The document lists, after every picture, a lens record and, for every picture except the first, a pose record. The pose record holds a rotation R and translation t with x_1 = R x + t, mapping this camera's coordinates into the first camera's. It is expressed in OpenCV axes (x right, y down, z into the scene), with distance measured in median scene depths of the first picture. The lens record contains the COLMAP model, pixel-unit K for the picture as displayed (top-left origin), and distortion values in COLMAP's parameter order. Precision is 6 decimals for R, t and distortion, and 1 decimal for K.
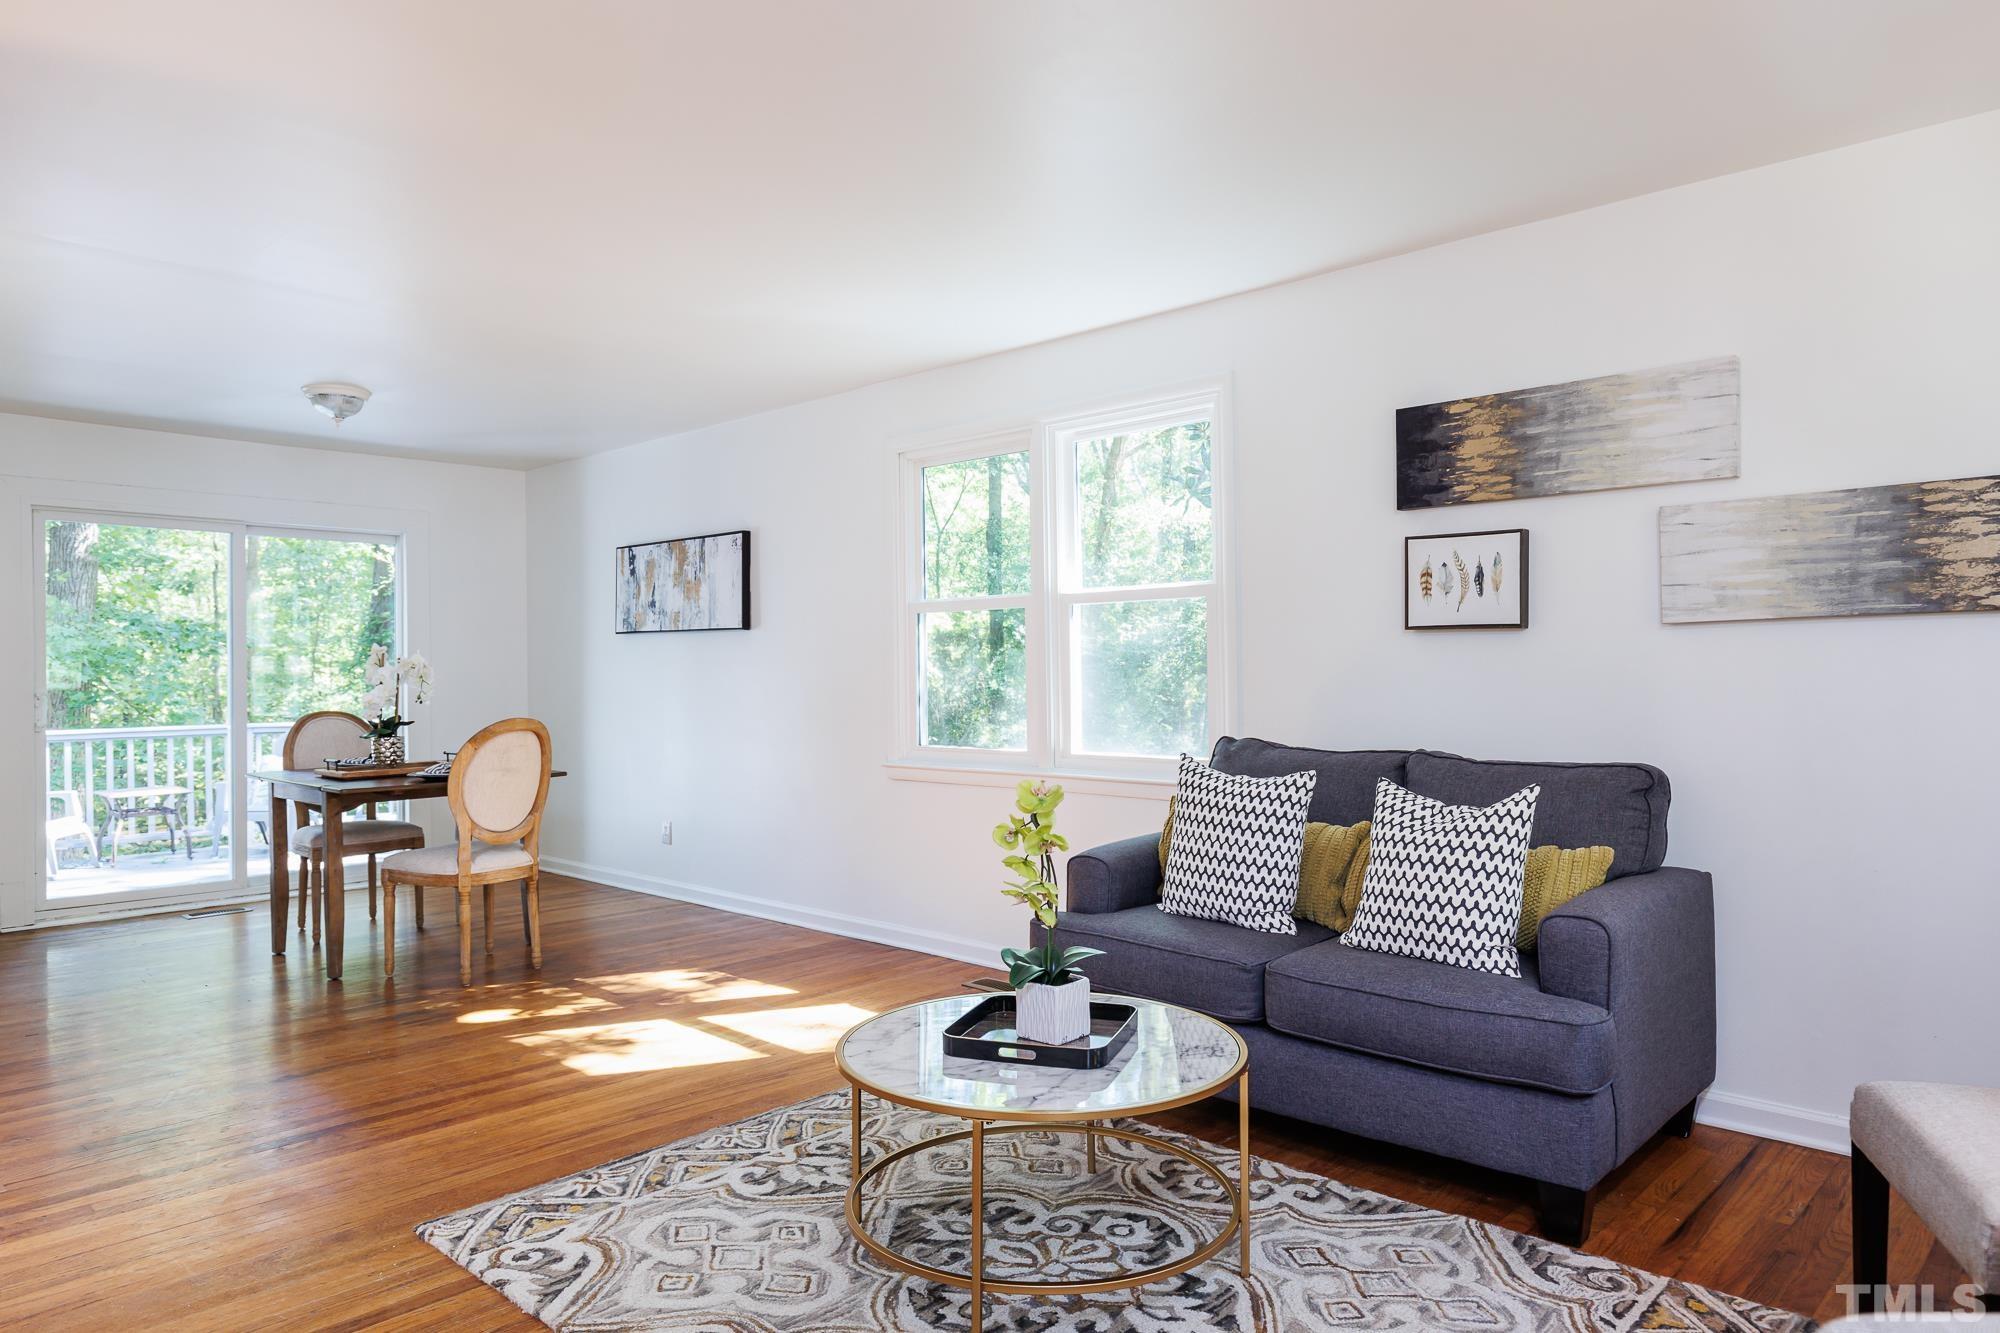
lens RADIAL K [[1262.2, 0, 1000.8], [0, 1262.2, 667.2], [0, 0, 1]] dist [0.002272, 0.000022]
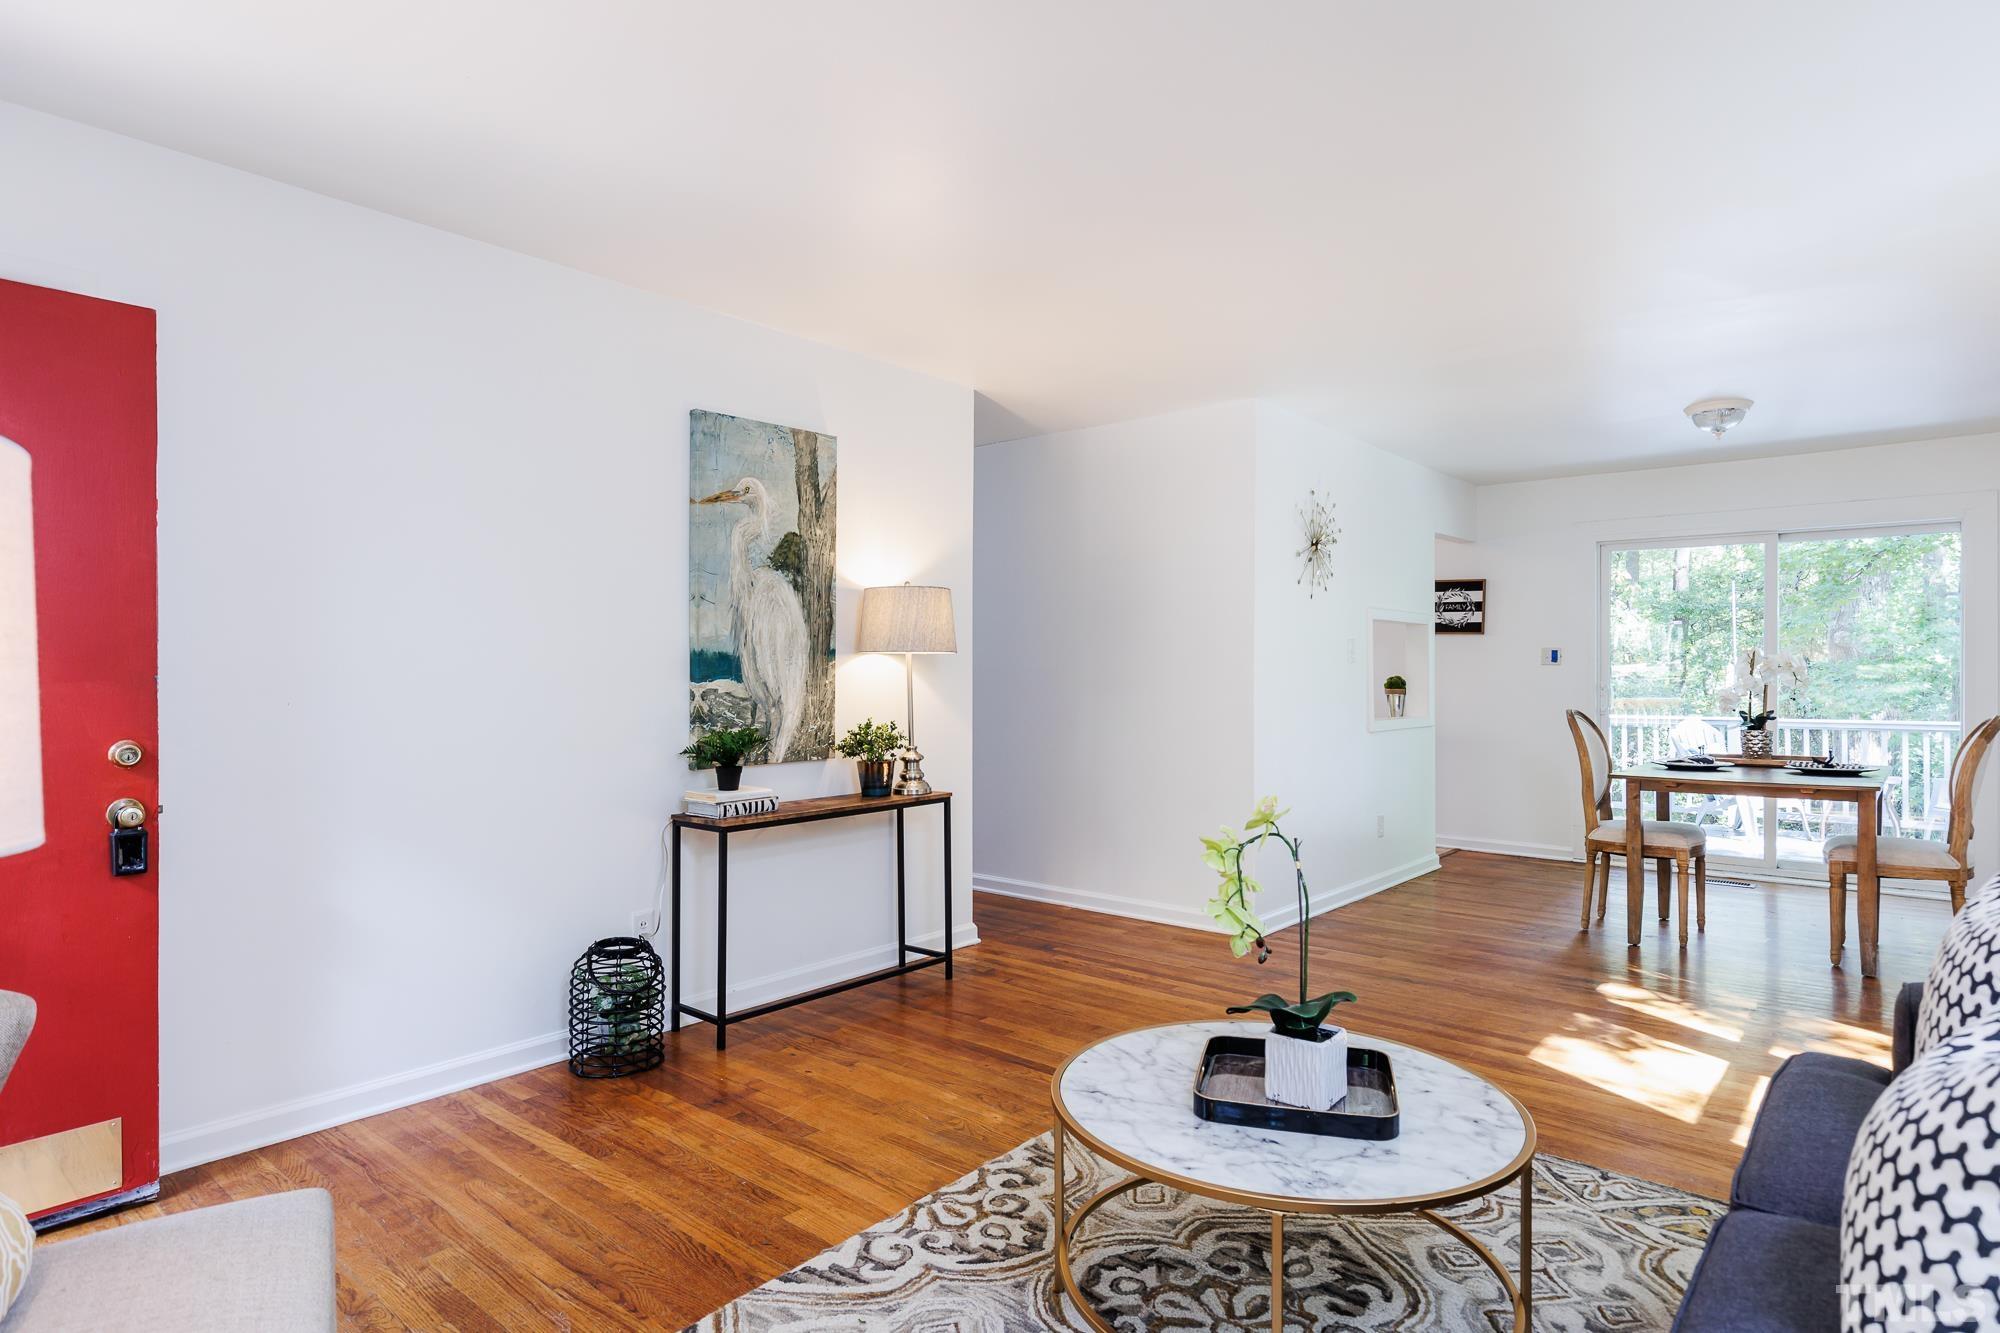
lens RADIAL K [[1087.1, 0, 1000.7], [0, 1087.1, 671.9], [0, 0, 1]] dist [-0.002505, -0.000190]
pose [[0.037156, 0.000851, -0.999309, 0.727841], [0.007048, 0.999975, 0.001113, 0.001843], [0.999285, -0.007085, 0.037149, 0.724929]]
